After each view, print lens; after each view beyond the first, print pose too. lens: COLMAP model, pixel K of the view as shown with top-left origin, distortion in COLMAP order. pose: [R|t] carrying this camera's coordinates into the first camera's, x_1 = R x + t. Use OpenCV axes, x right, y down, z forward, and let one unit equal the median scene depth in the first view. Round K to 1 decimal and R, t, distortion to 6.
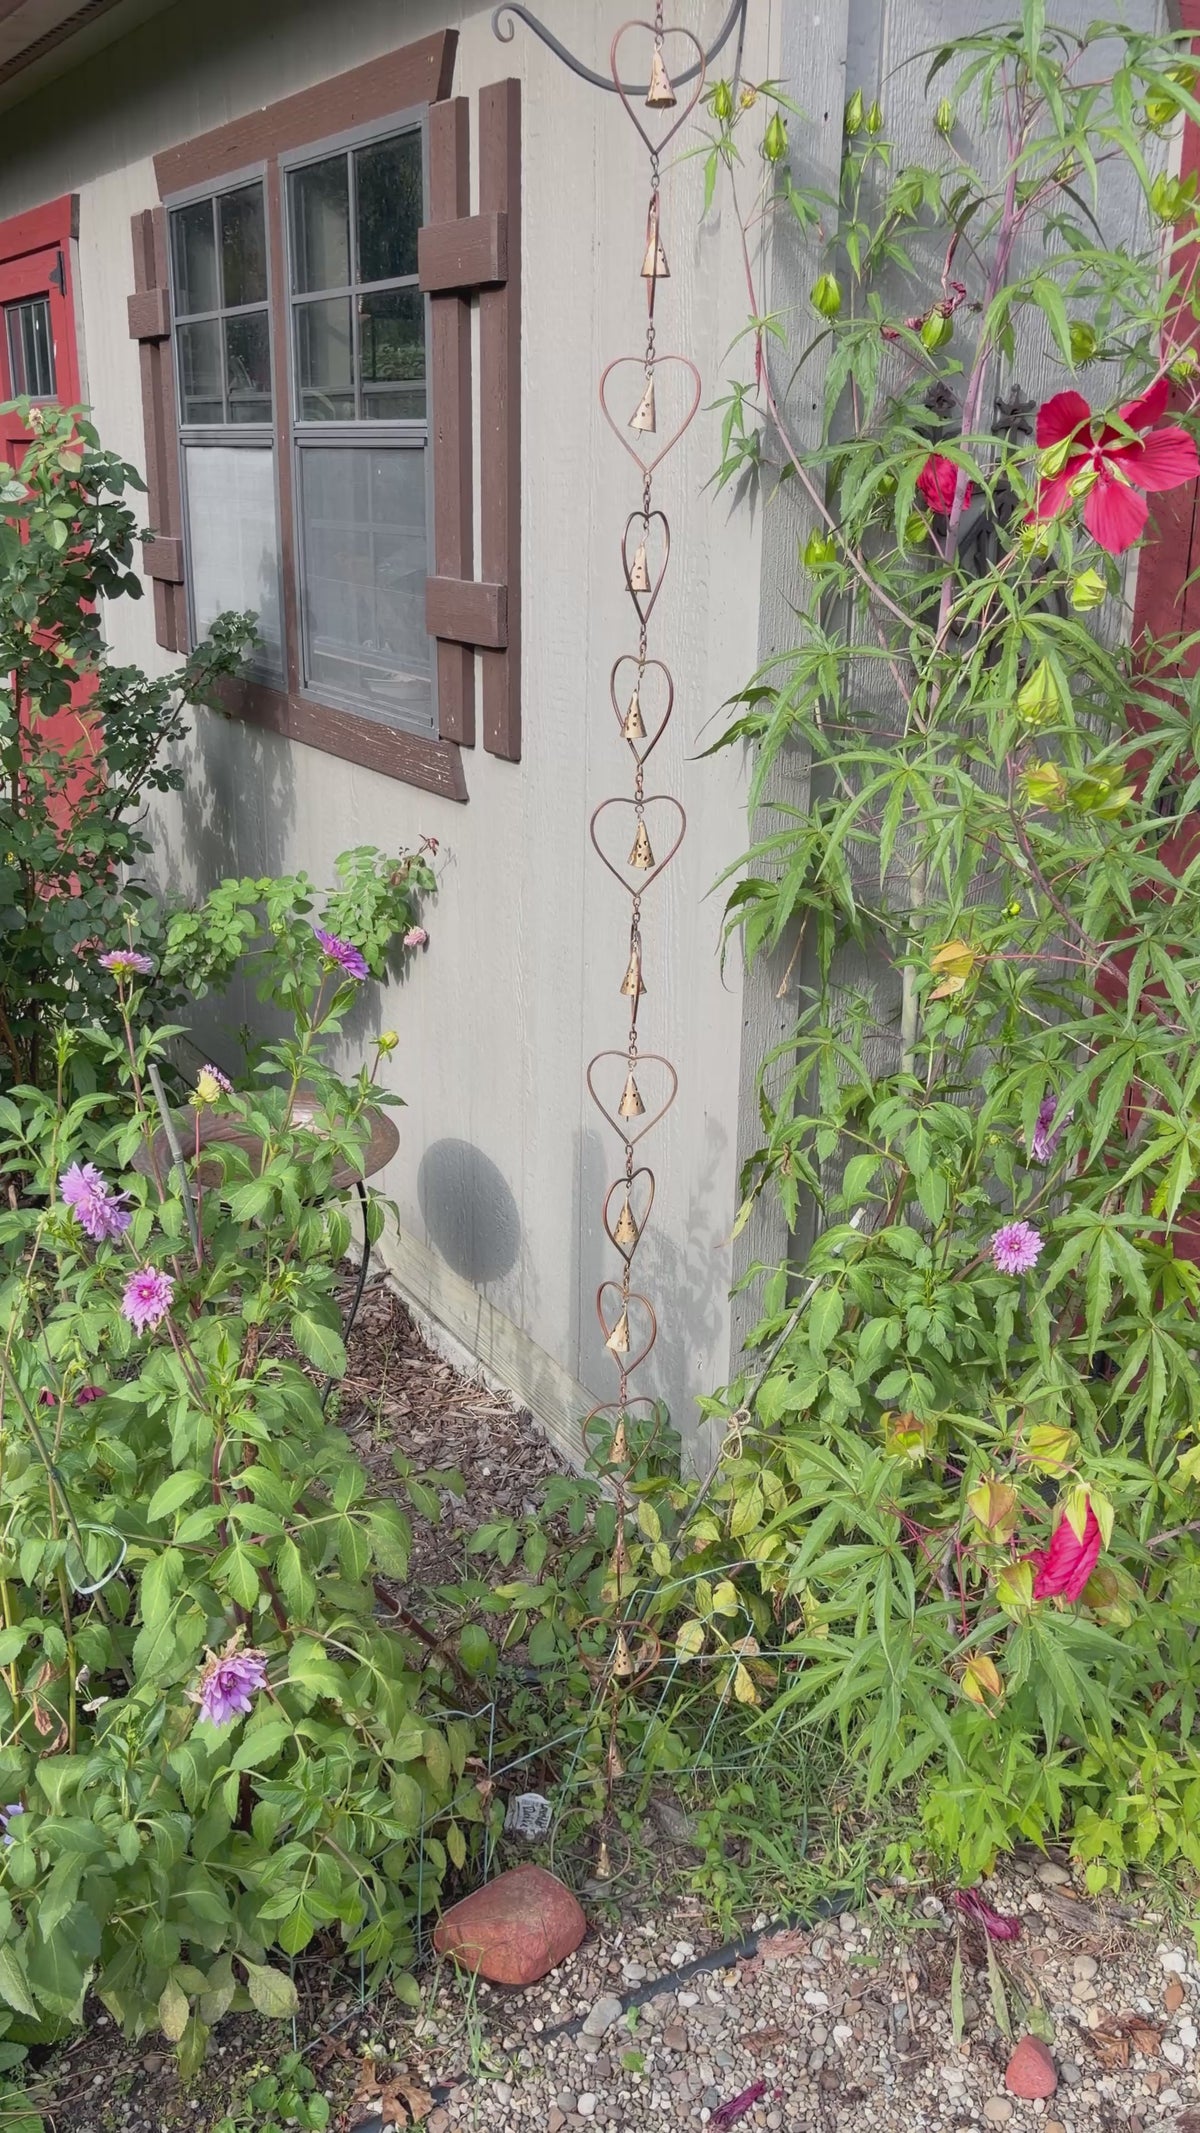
lens RADIAL K [[1889.2, 0, 600.0], [0, 1889.2, 1066.5], [0, 0, 1]] dist [0.102818, -0.192963]
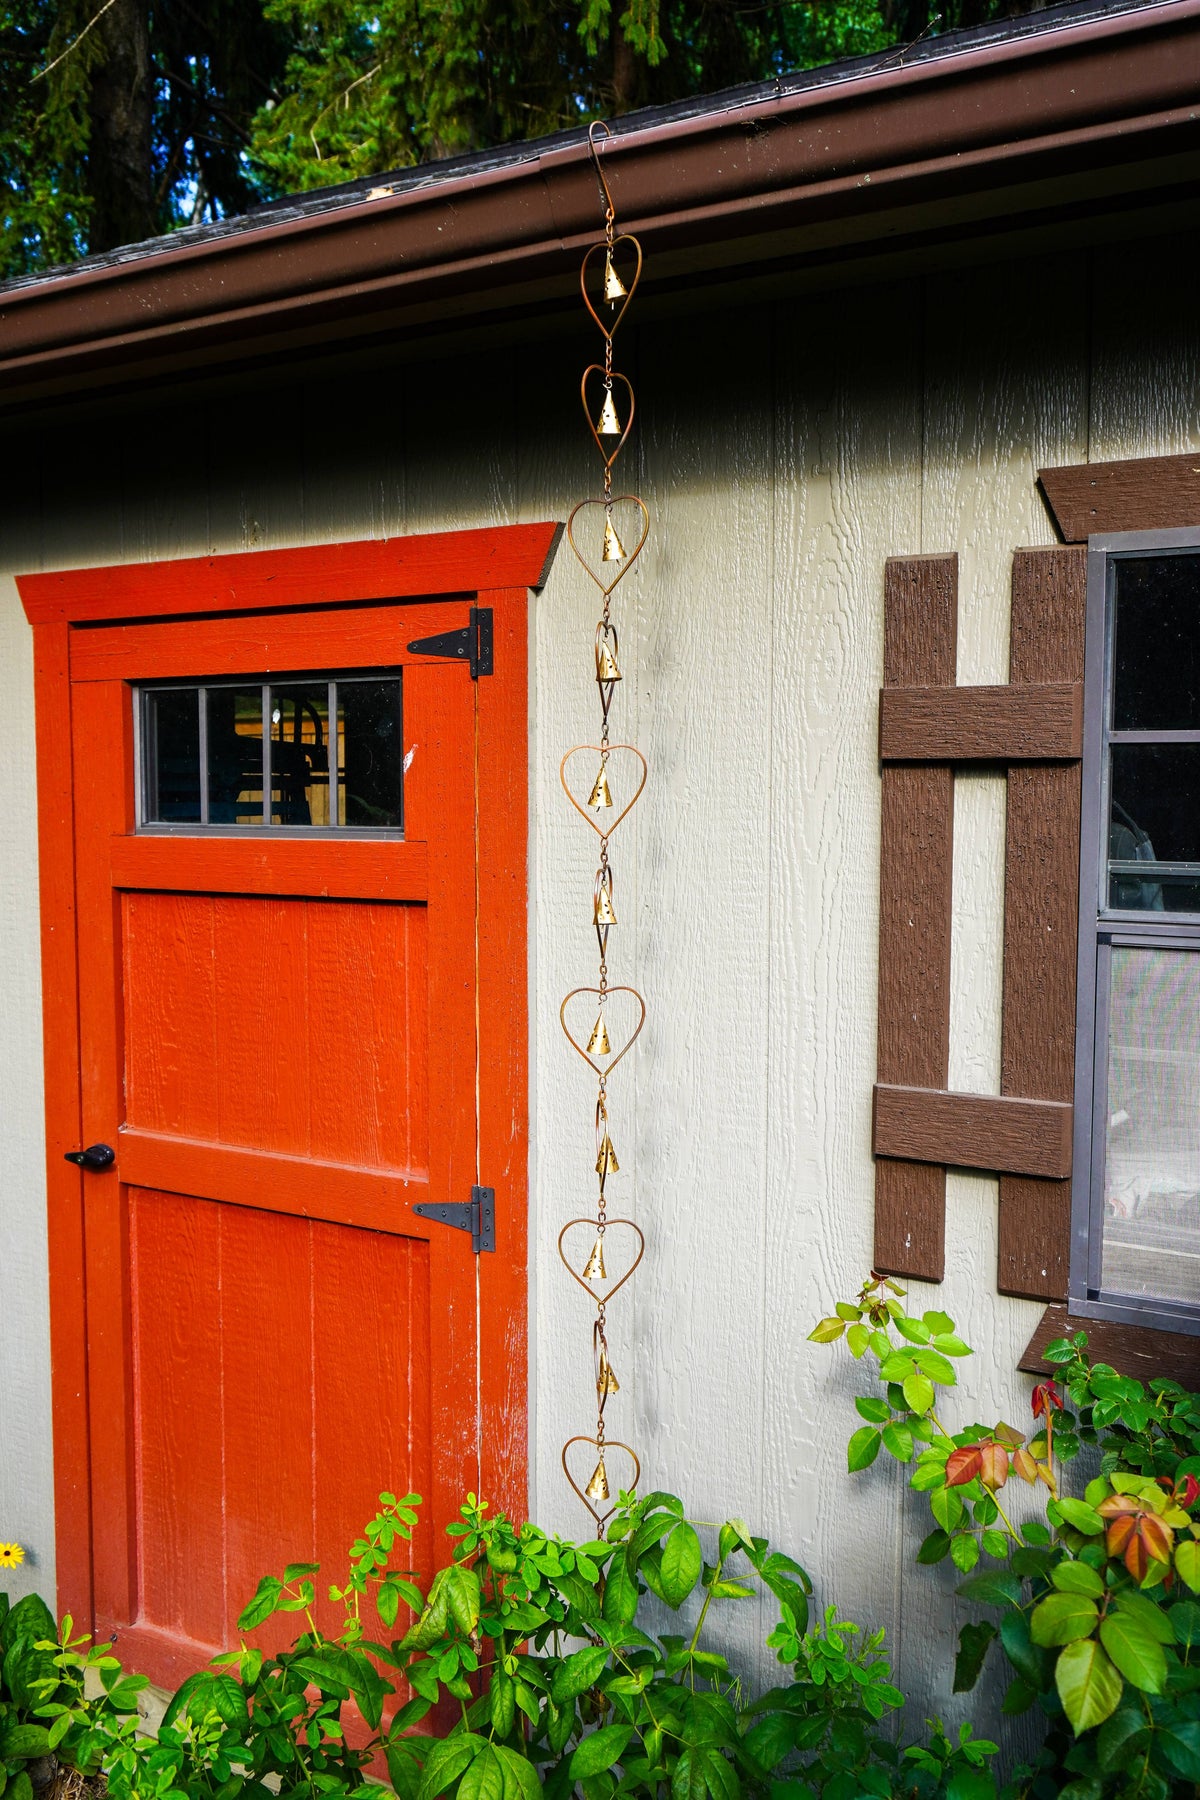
lens RADIAL K [[1634.5, 0, 600.0], [0, 1634.5, 900.0], [0, 0, 1]] dist [-0.008825, -0.001512]
pose [[0.871838, -0.046863, 0.487547, -1.039827], [0.158634, 0.968775, -0.190552, -0.487865], [-0.463394, 0.243472, 0.852049, 1.186693]]
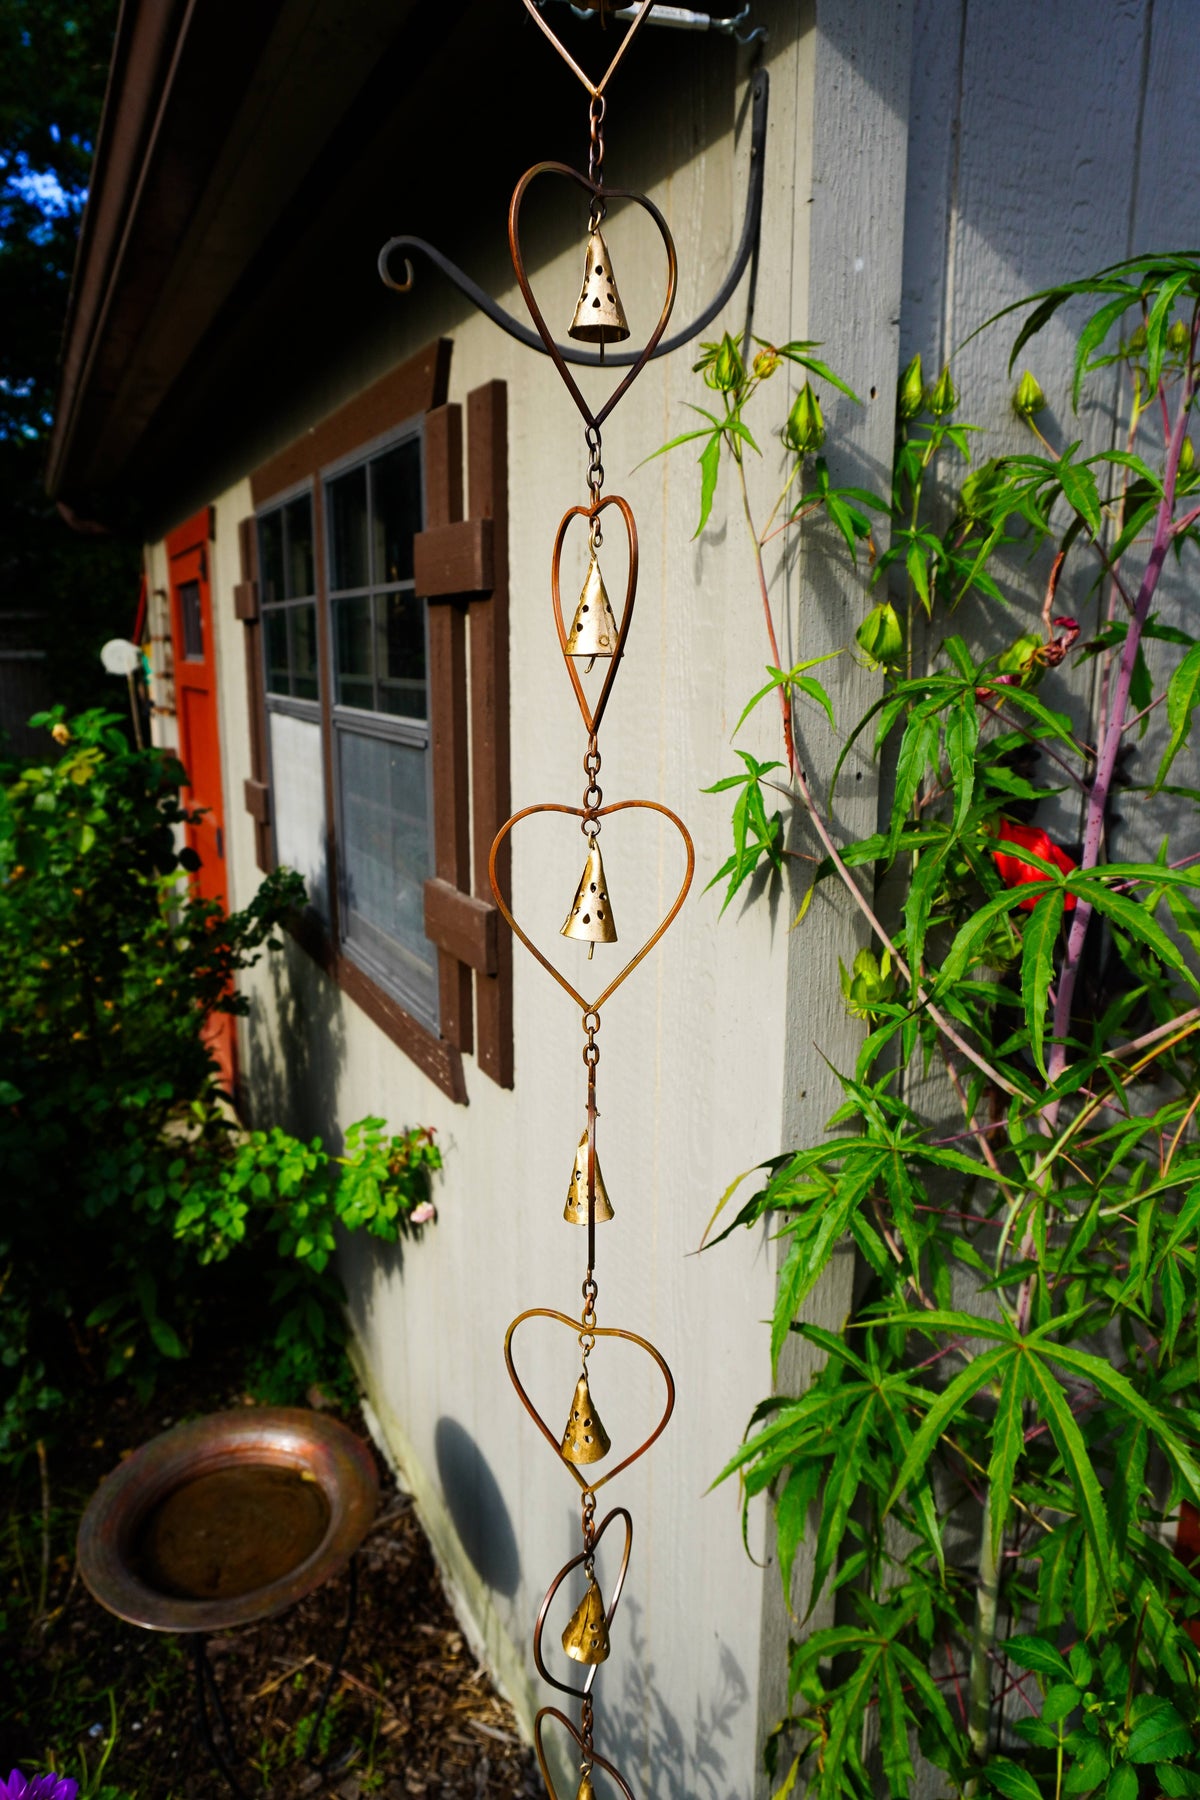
lens RADIAL K [[1196.3, 0, 600.0], [0, 1196.3, 900.0], [0, 0, 1]] dist [-0.062631, 0.044247]
pose [[0.998514, 0.001211, -0.054484, 0.038838], [-0.006677, 0.994939, -0.100256, -0.252527], [0.054087, 0.100470, 0.993469, 0.552879]]
